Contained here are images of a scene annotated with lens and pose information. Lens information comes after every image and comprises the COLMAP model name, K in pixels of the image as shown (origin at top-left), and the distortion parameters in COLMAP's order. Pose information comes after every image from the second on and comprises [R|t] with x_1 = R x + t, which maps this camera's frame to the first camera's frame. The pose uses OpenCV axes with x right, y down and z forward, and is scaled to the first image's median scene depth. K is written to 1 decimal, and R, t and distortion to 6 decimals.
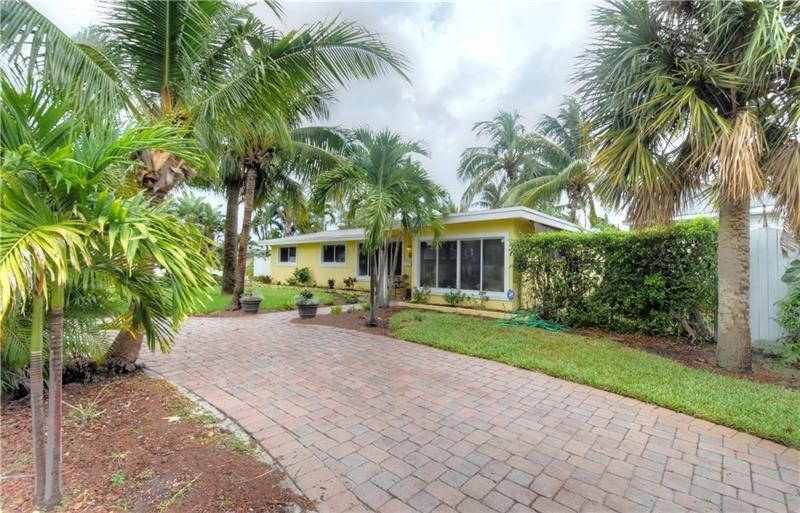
lens RADIAL K [[350.4, 0, 400.0], [0, 350.4, 256.5], [0, 0, 1]] dist [-0.000085, -0.000003]
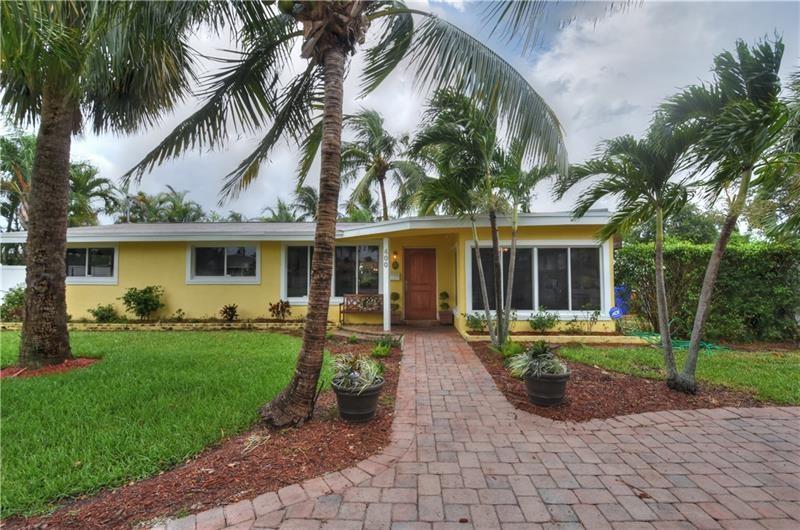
lens RADIAL K [[345.4, 0, 400.0], [0, 345.4, 265.0], [0, 0, 1]] dist [-0.001547, -0.009460]
pose [[0.771751, 0.001040, 0.635924, -0.363813], [-0.002710, 0.999995, 0.001654, -0.004821], [-0.635919, -0.003000, 0.771750, 0.396269]]
